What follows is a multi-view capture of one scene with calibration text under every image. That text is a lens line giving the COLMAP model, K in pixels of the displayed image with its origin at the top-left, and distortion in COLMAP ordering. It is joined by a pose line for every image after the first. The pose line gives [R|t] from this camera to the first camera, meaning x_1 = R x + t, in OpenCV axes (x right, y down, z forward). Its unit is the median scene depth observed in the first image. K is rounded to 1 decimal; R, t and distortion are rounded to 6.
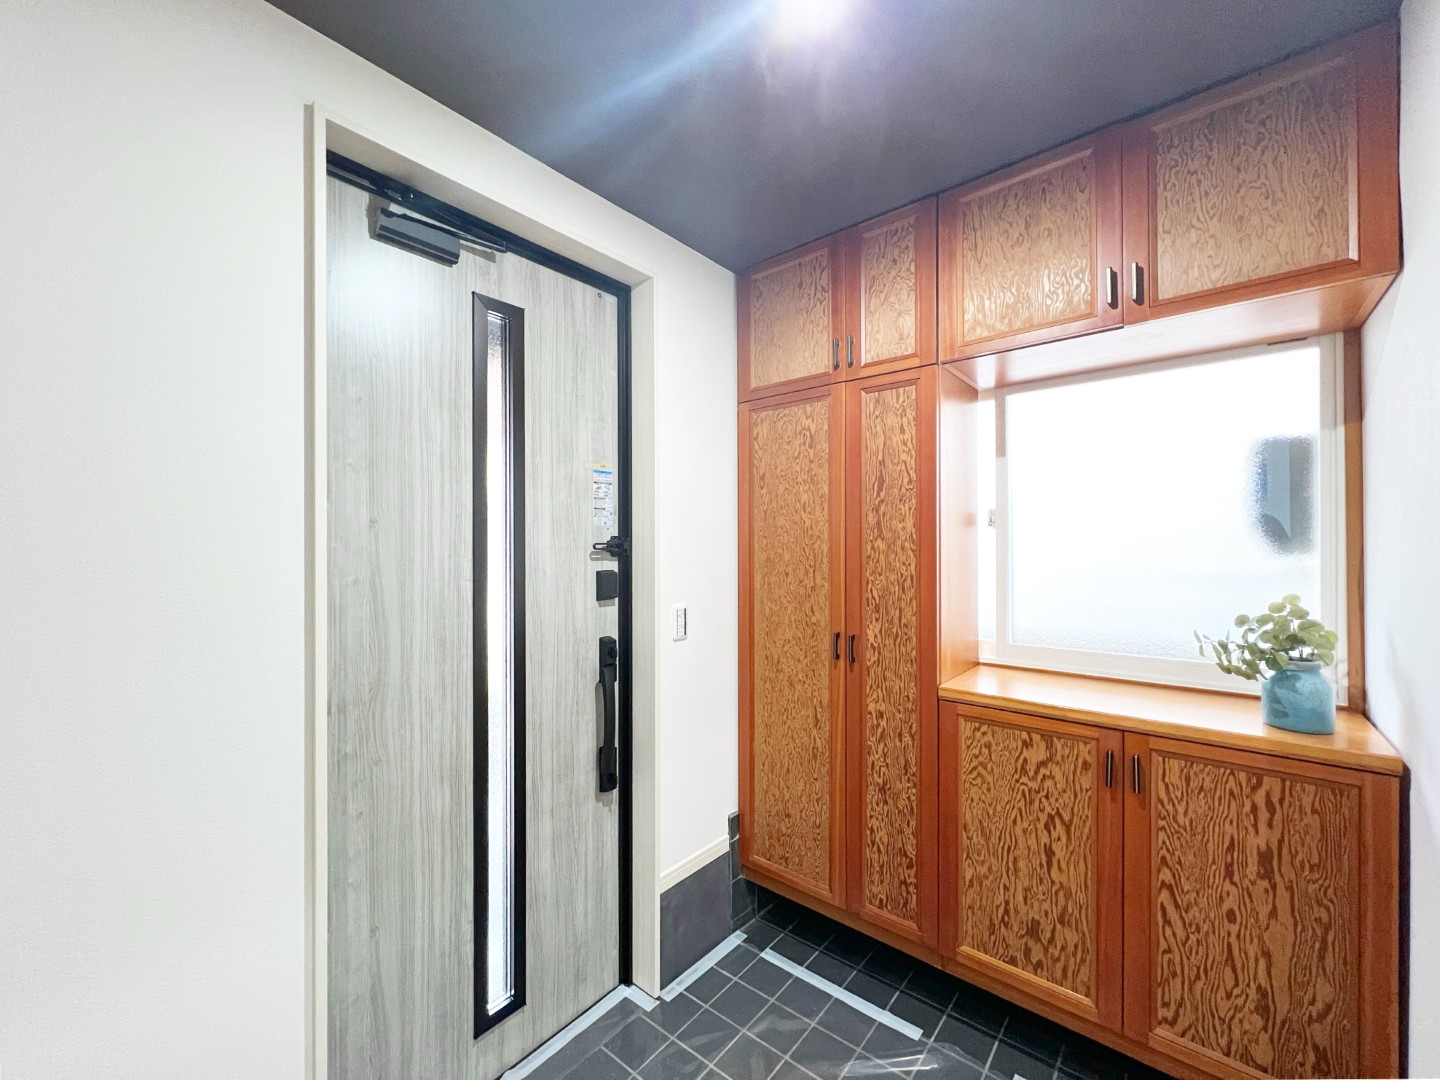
lens RADIAL K [[581.6, 0, 716.2], [0, 581.6, 543.0], [0, 0, 1]] dist [0.013371, -0.002406]
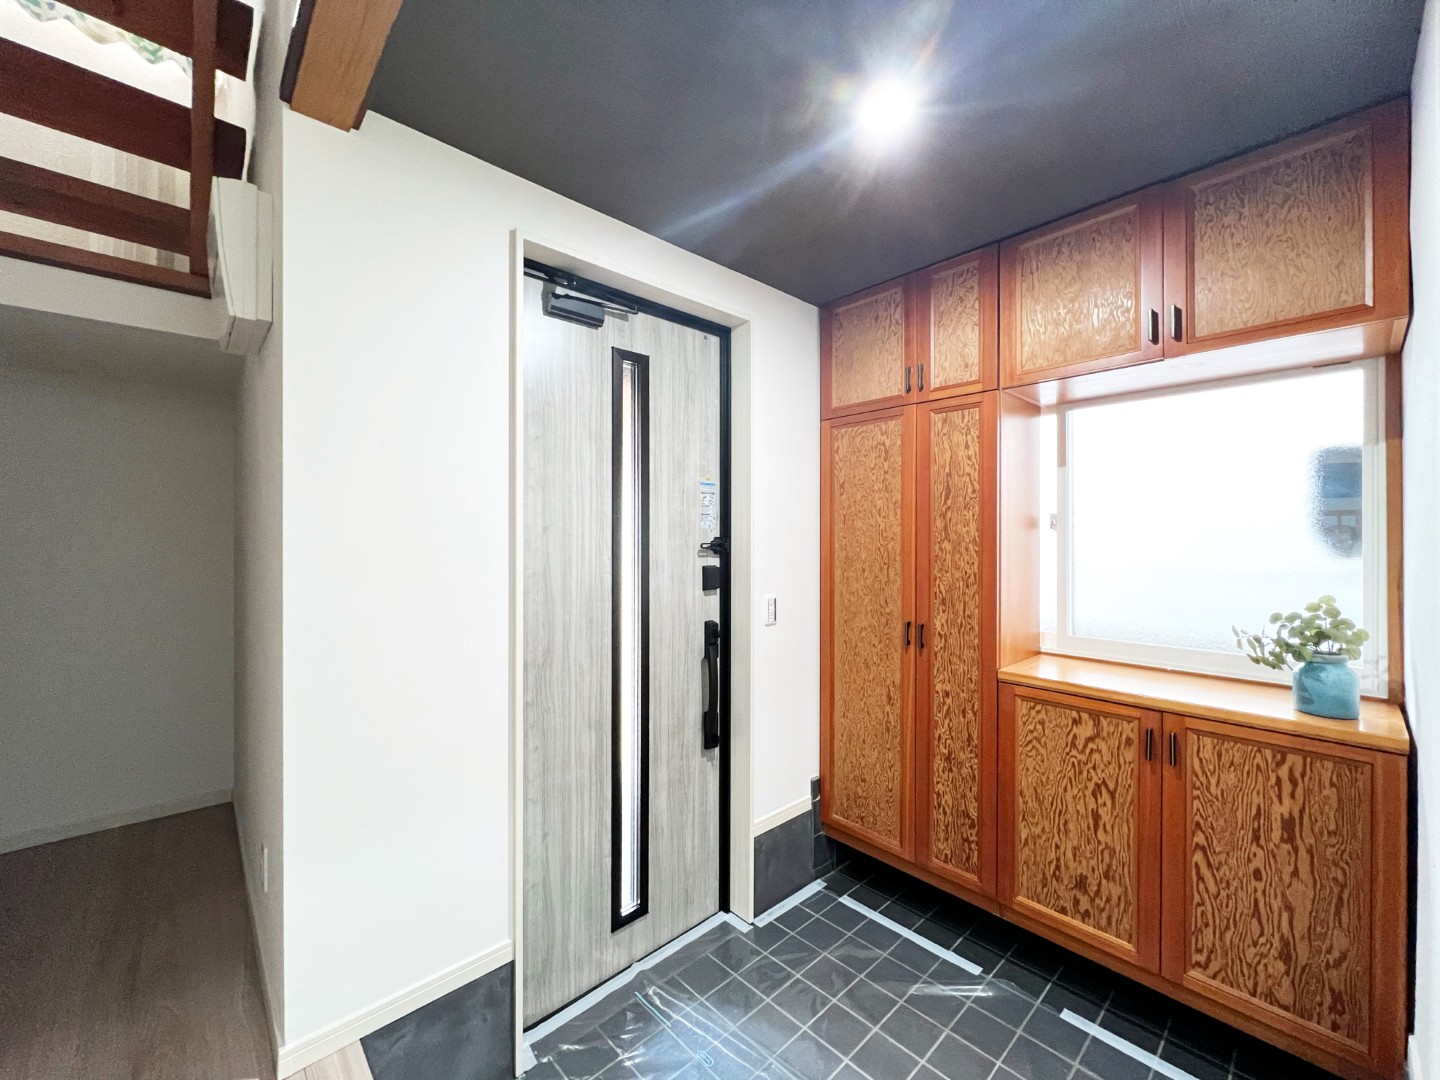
lens RADIAL K [[581.6, 0, 722.7], [0, 581.6, 532.7], [0, 0, 1]] dist [0.013371, -0.002406]
pose [[0.992911, 0.004516, -0.118776, -0.024286], [-0.004500, 0.999990, 0.000406, -0.025434], [0.118777, 0.000131, 0.992921, -0.229504]]
